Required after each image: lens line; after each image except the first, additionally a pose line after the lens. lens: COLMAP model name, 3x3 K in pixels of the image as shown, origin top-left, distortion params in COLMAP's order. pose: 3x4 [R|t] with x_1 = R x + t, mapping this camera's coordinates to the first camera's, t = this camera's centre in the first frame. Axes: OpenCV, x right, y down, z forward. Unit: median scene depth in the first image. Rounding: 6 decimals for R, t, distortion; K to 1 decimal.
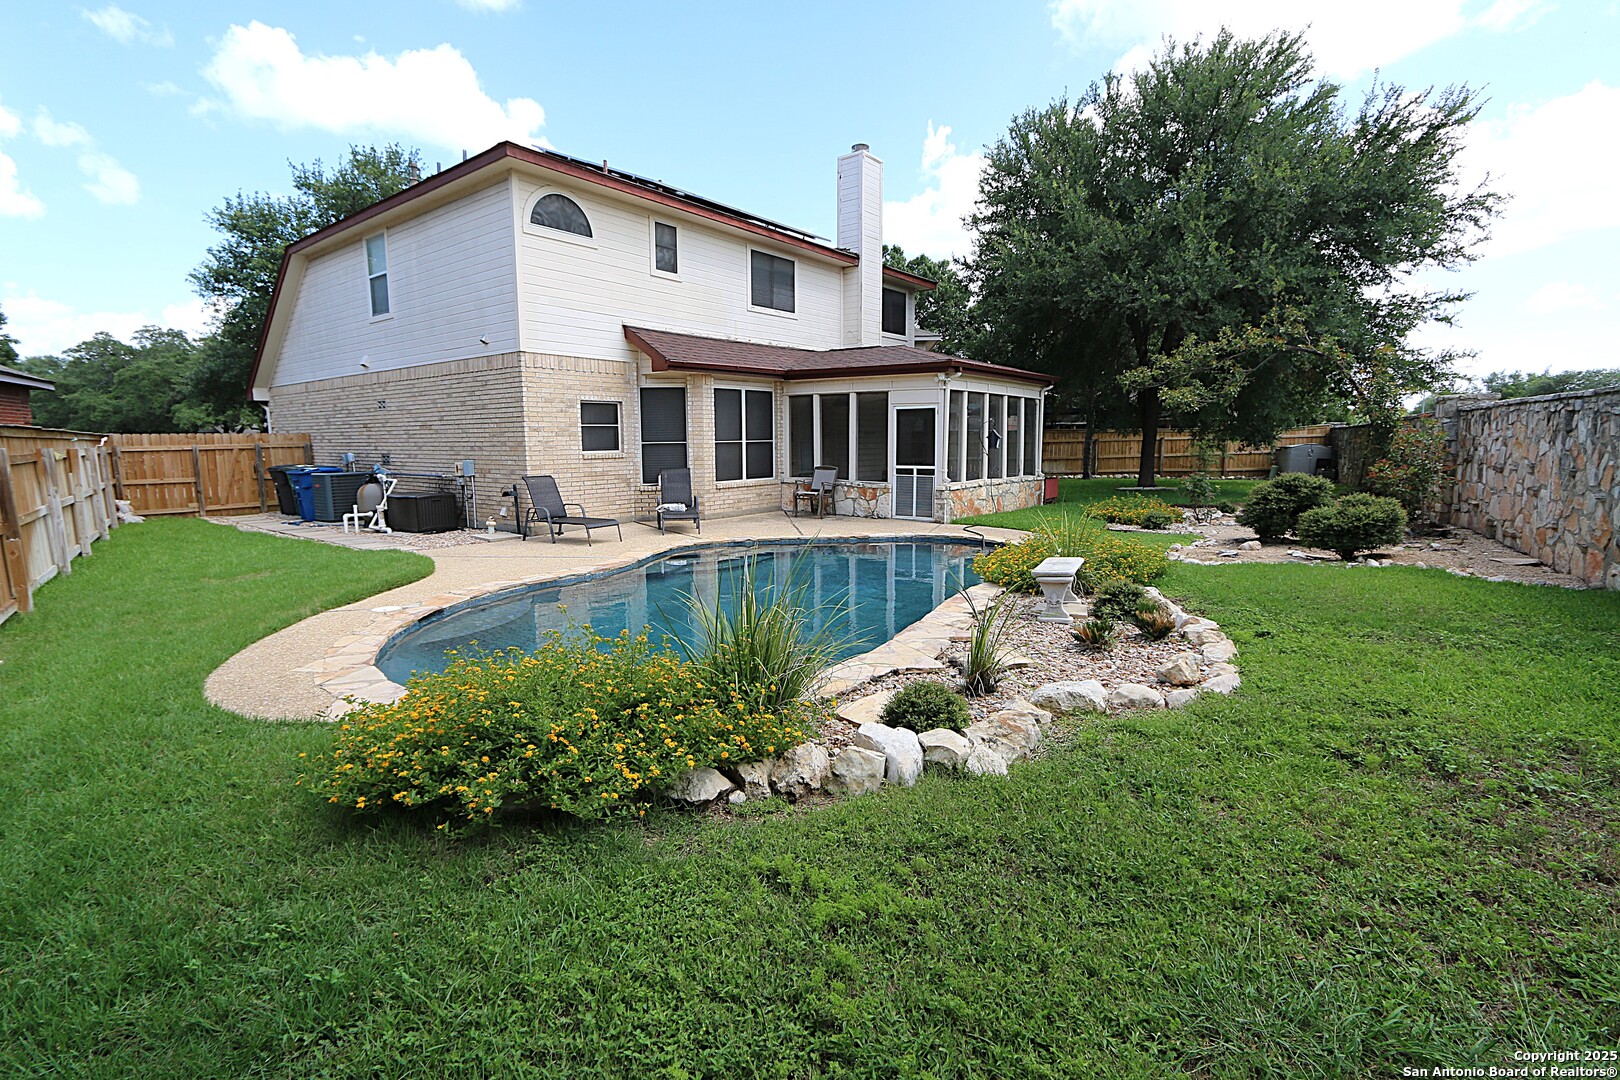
lens RADIAL K [[755.7, 0, 809.6], [0, 755.7, 544.7], [0, 0, 1]] dist [-0.014802, 0.001005]
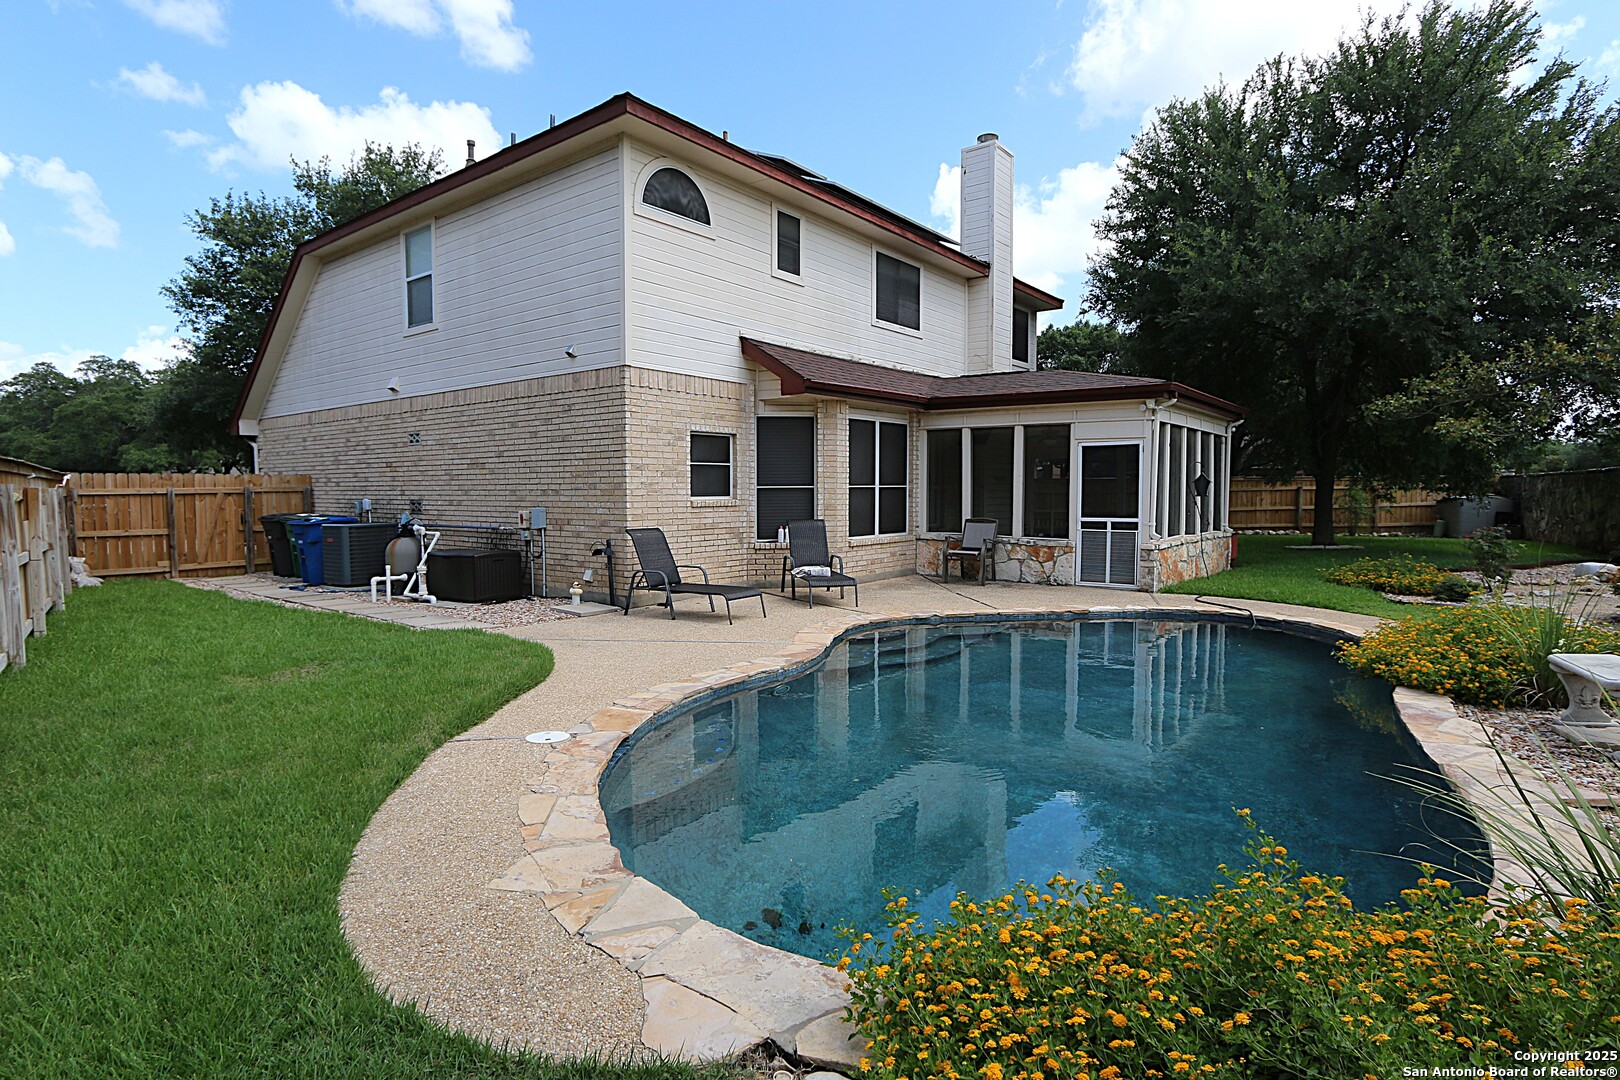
lens RADIAL K [[831.2, 0, 798.1], [0, 831.2, 544.2], [0, 0, 1]] dist [-0.014142, 0.001805]
pose [[0.999991, 0.003938, 0.001430, -0.170920], [-0.003819, 0.997144, -0.075427, -0.011276], [-0.001723, 0.075421, 0.997150, 0.143286]]
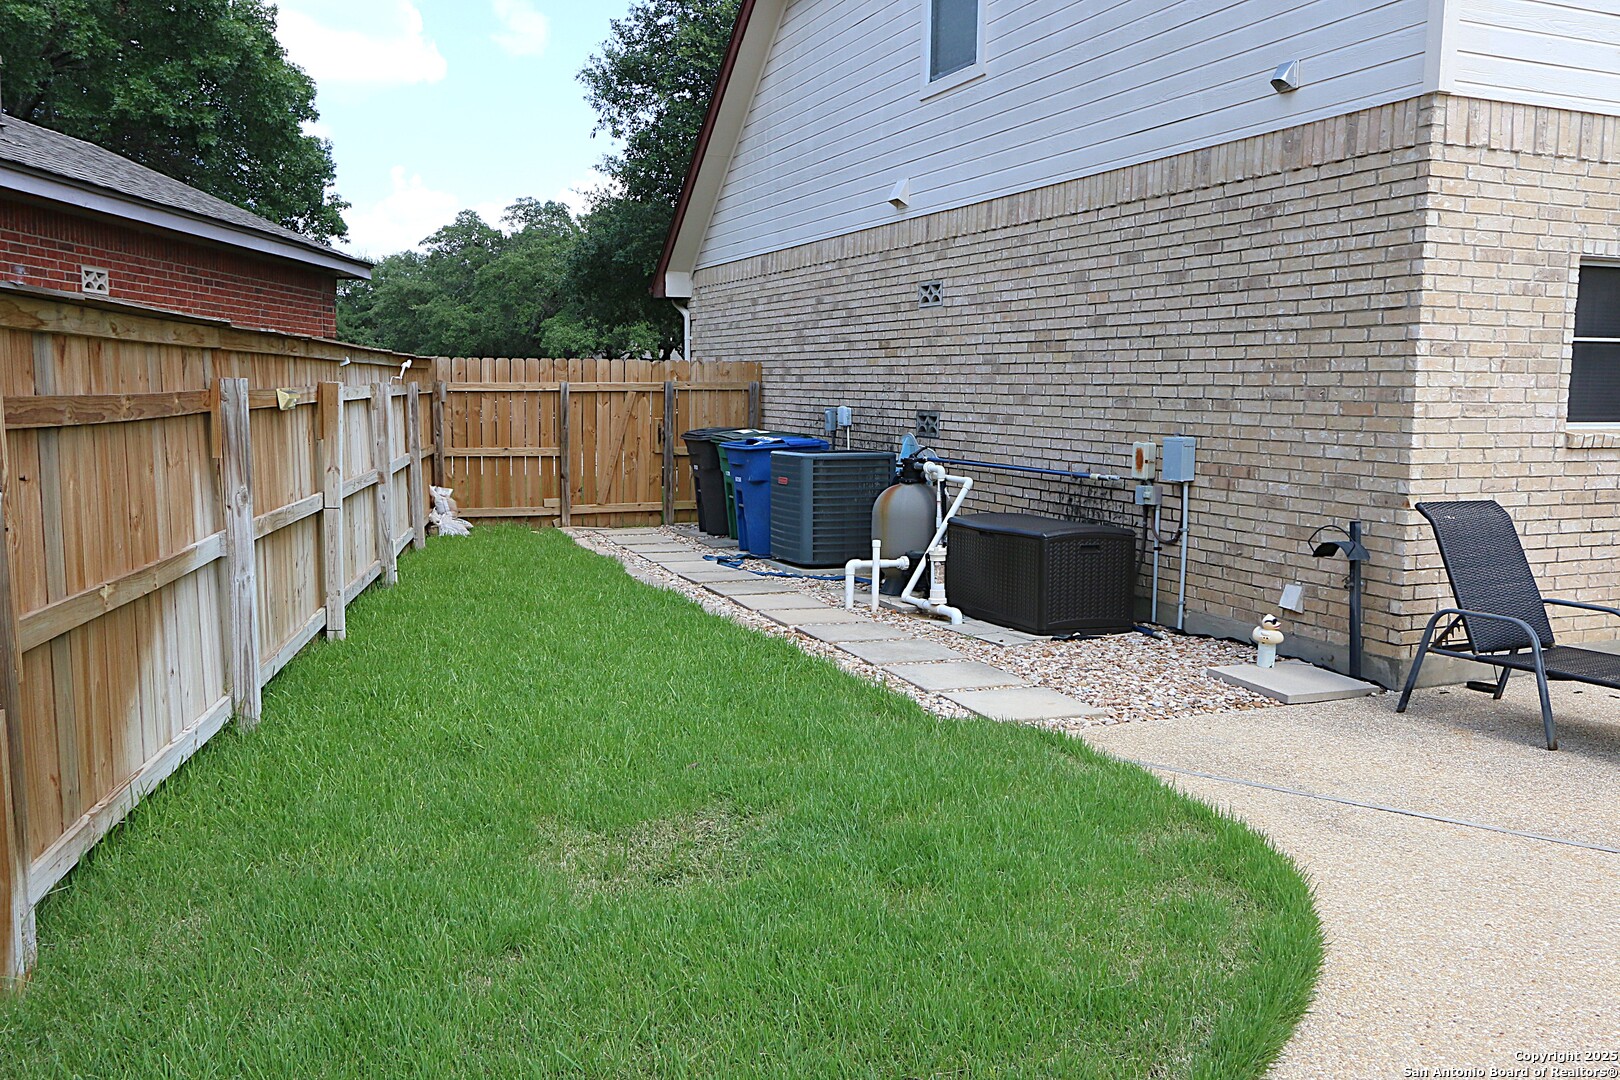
lens RADIAL K [[1319.2, 0, 808.6], [0, 1319.2, 539.1], [0, 0, 1]] dist [-0.003320, -0.001082]
pose [[0.875864, 0.072134, -0.477137, -0.276356], [-0.084057, 0.996454, -0.003657, -0.043106], [0.475181, 0.043310, 0.878821, 0.338957]]
